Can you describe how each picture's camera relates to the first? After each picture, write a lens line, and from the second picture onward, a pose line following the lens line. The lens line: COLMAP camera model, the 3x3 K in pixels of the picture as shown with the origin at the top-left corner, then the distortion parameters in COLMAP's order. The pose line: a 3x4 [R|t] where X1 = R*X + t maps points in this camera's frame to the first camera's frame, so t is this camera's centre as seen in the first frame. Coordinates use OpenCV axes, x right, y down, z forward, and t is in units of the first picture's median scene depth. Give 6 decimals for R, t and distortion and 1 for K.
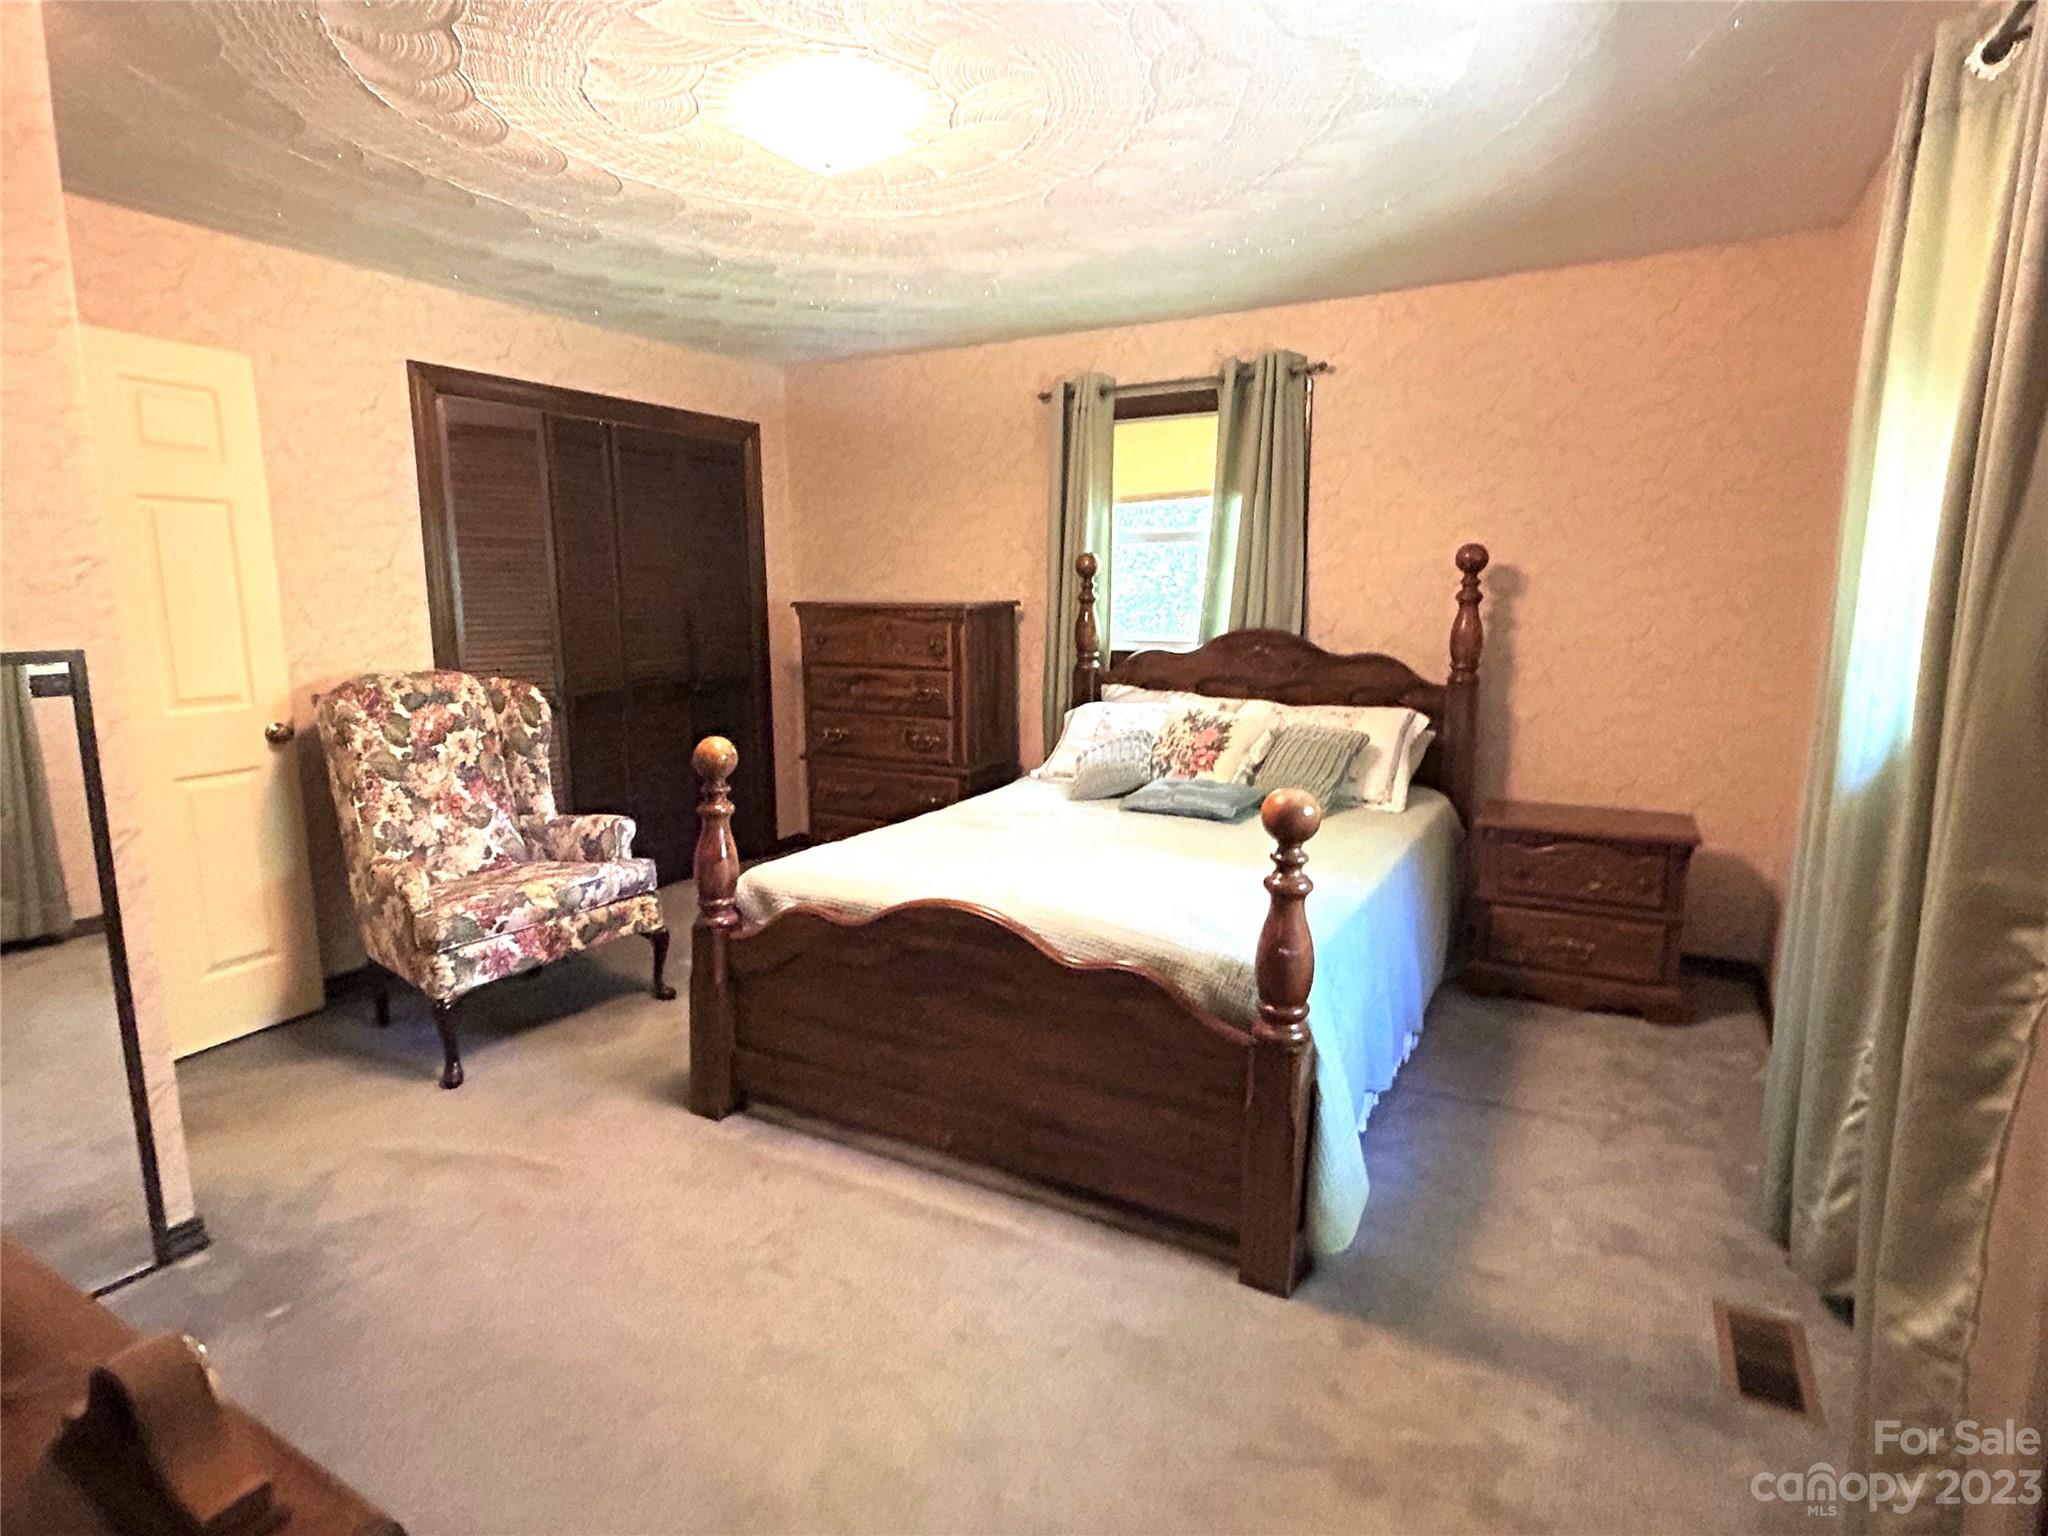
lens RADIAL K [[1073.0, 0, 1023.5], [0, 1073.0, 762.4], [0, 0, 1]] dist [-0.000611, -0.000293]
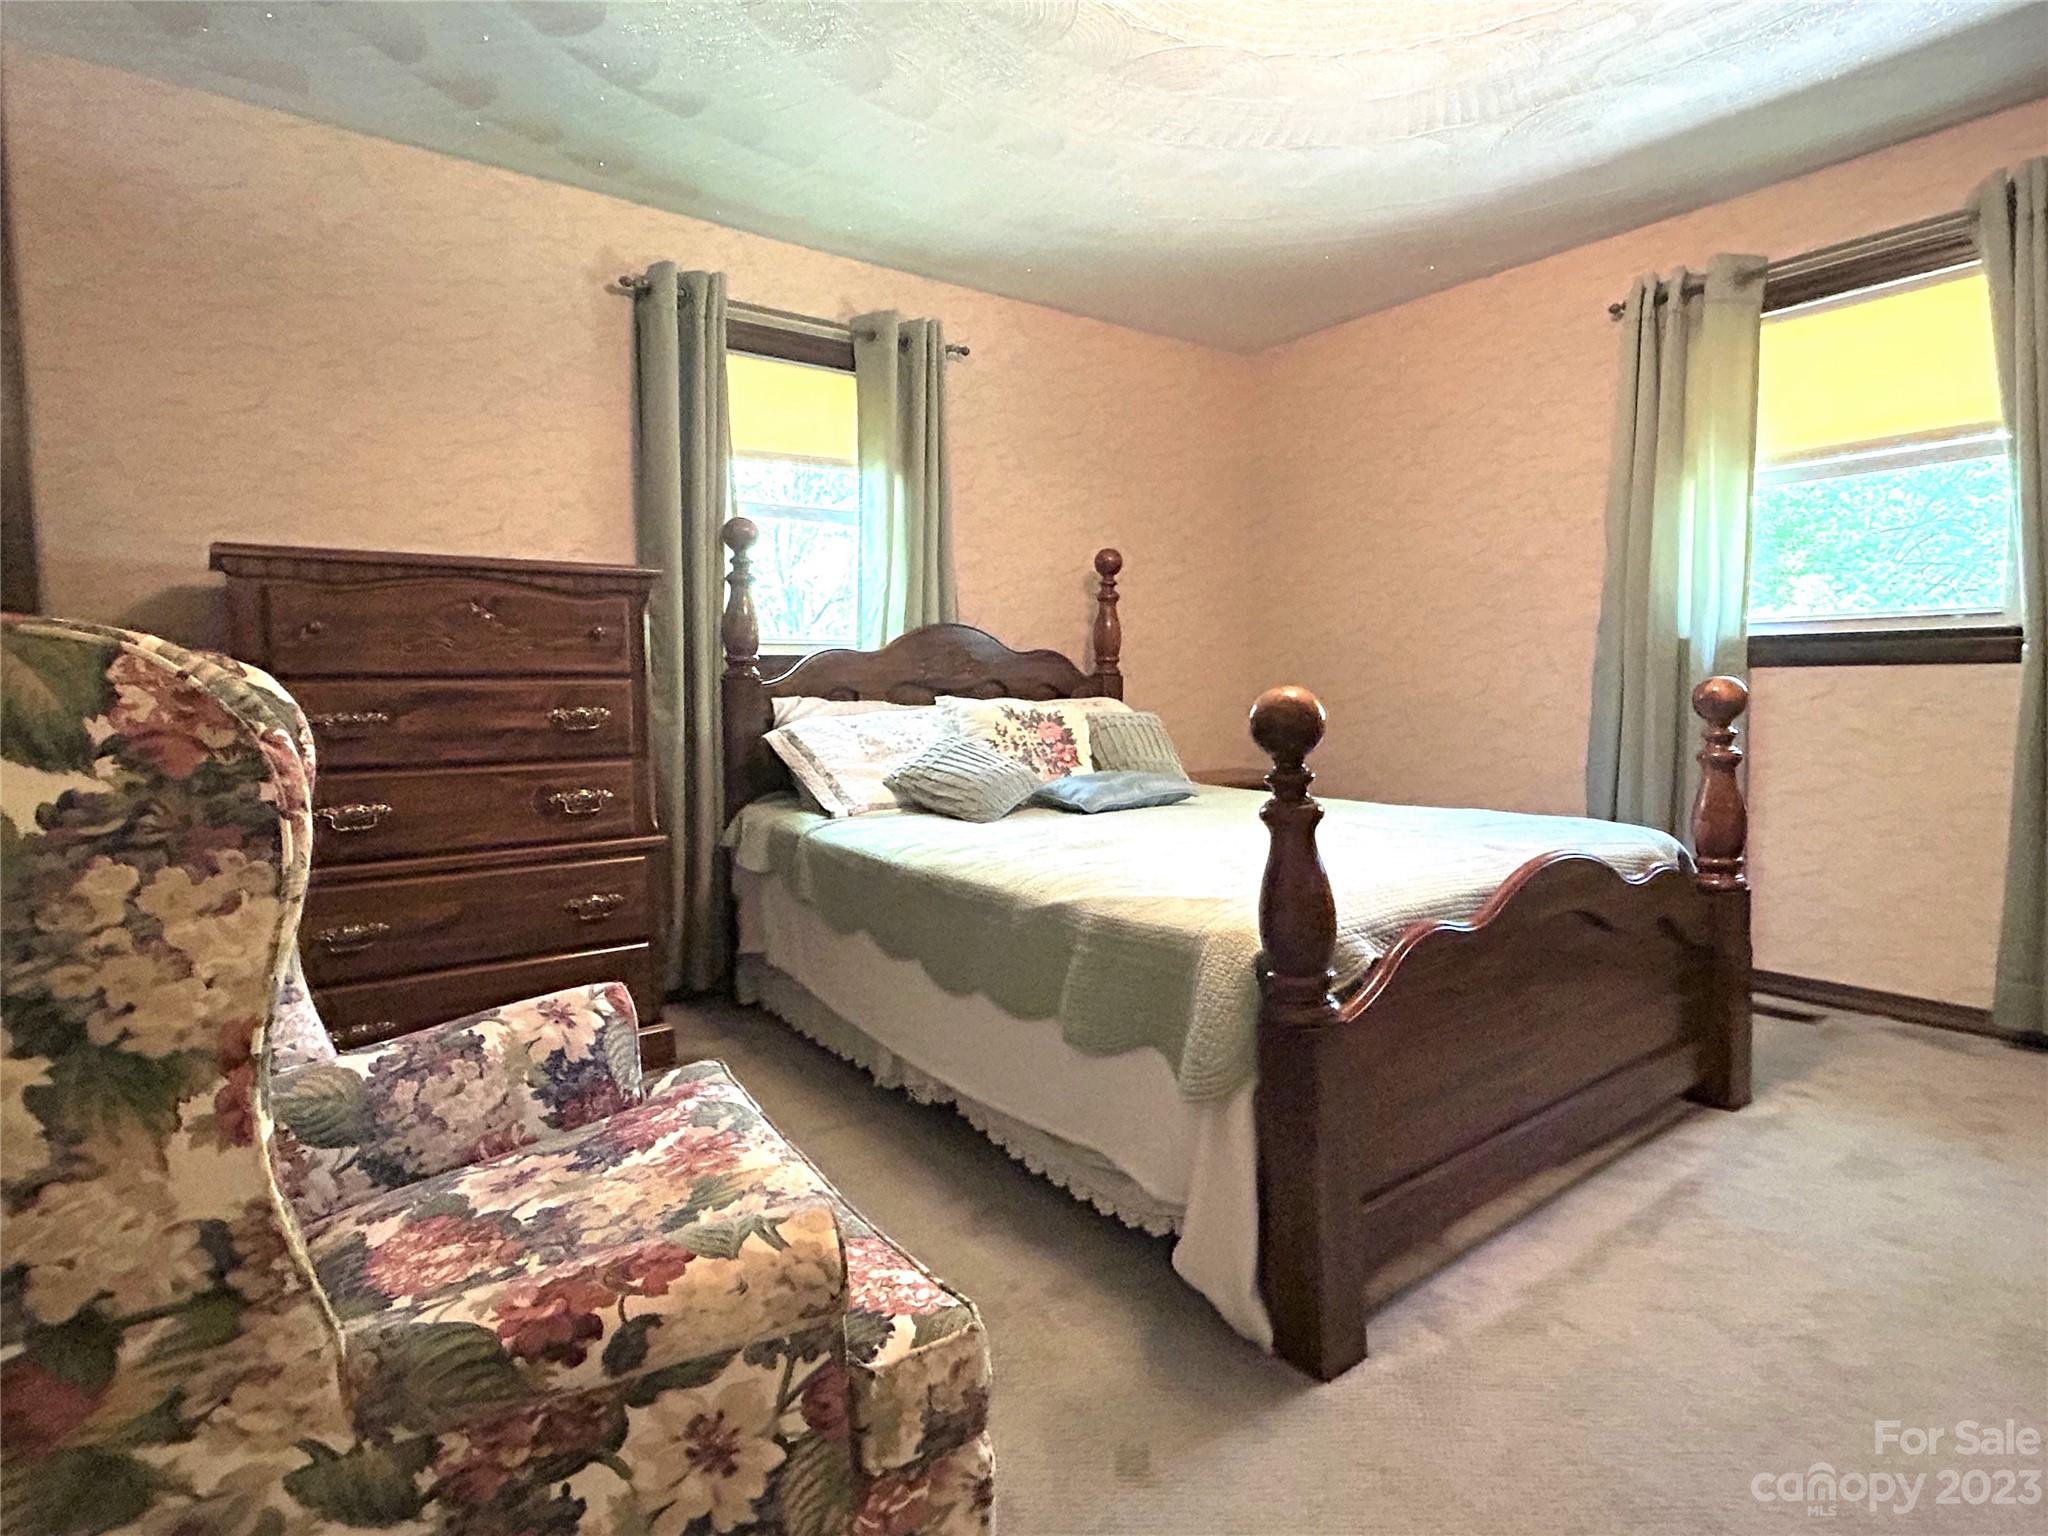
lens RADIAL K [[1073.0, 0, 1023.1], [0, 1073.0, 768.1], [0, 0, 1]] dist [-0.000611, -0.000293]
pose [[0.394975, -0.072466, 0.915829, -0.553464], [0.161057, 0.986907, 0.008630, -0.004264], [-0.904464, 0.144092, 0.401475, 0.578617]]
